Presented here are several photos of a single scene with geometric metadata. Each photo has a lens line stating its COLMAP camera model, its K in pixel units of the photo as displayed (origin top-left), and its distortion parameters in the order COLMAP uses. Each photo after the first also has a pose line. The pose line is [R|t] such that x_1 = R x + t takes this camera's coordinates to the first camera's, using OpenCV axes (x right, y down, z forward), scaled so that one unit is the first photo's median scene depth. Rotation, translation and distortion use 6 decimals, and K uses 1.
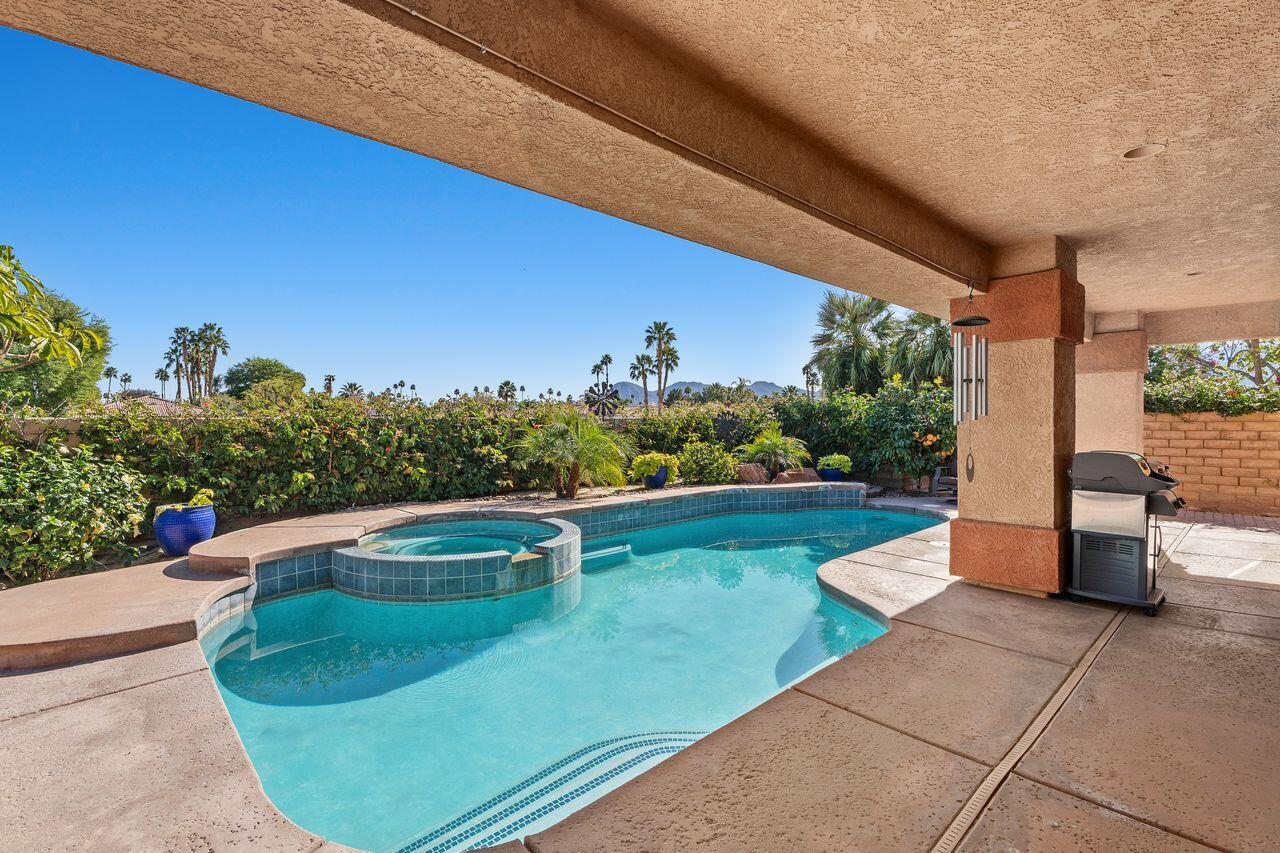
lens RADIAL K [[567.2, 0, 640.6], [0, 567.2, 430.7], [0, 0, 1]] dist [0.004466, 0.000050]
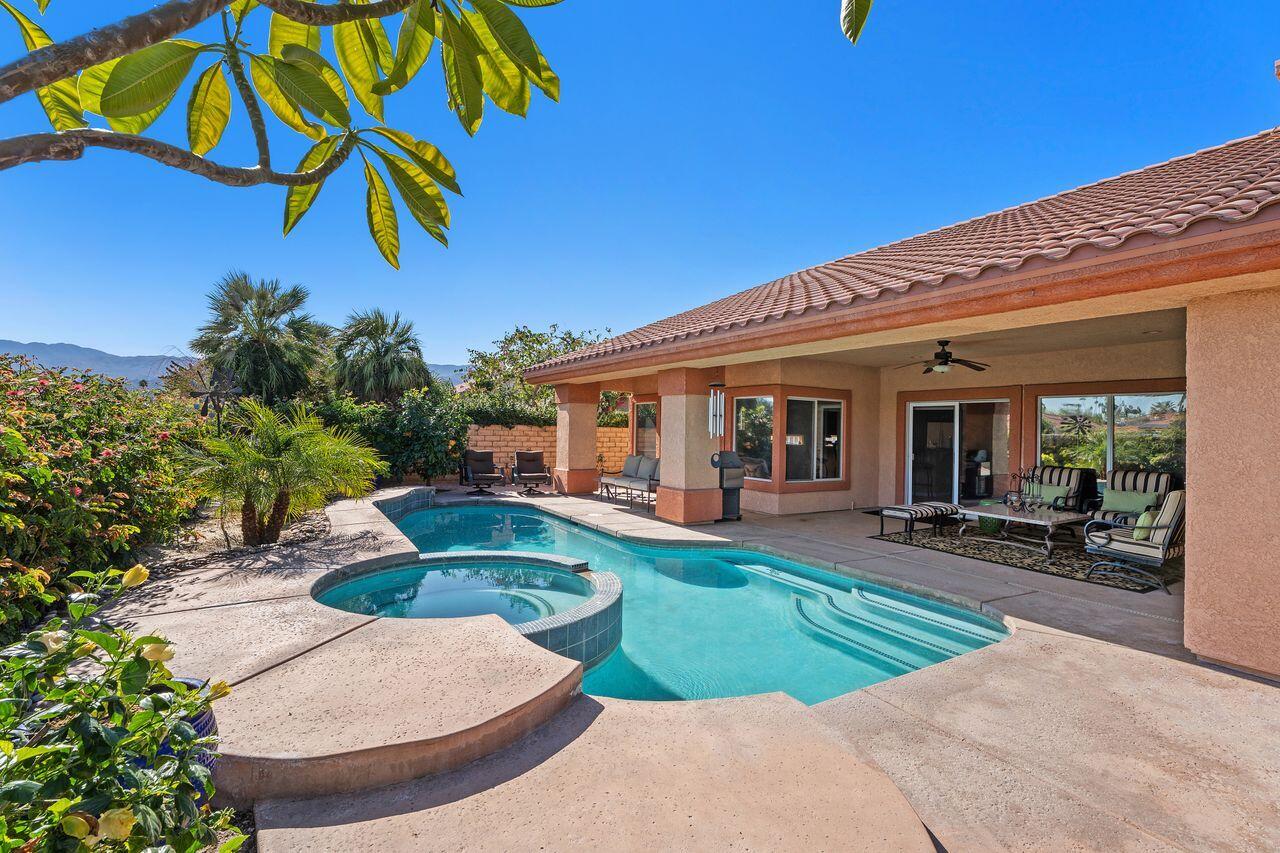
lens RADIAL K [[567.7, 0, 619.6], [0, 567.7, 425.8], [0, 0, 1]] dist [0.008647, 0.000173]
pose [[0.224577, 0.013162, 0.974367, -0.550627], [-0.006296, 0.999908, -0.012056, -0.011398], [-0.974436, -0.003427, 0.224639, 0.354736]]
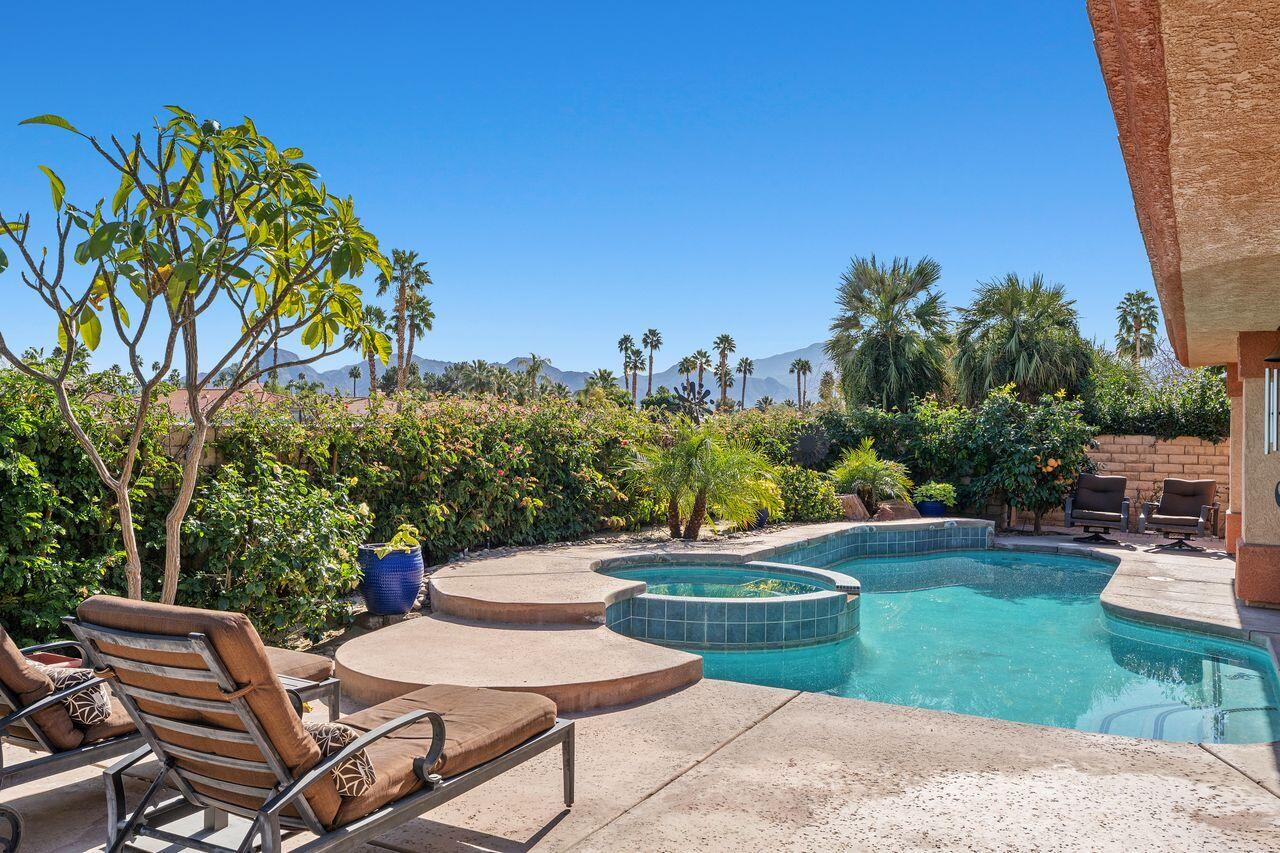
lens RADIAL K [[994.3, 0, 637.1], [0, 994.3, 403.1], [0, 0, 1]] dist [0.009855, 0.003146]
pose [[0.951230, 0.027742, 0.307231, -0.473690], [-0.015597, 0.998999, -0.041916, -0.003678], [-0.308087, 0.035080, 0.950711, -0.177731]]
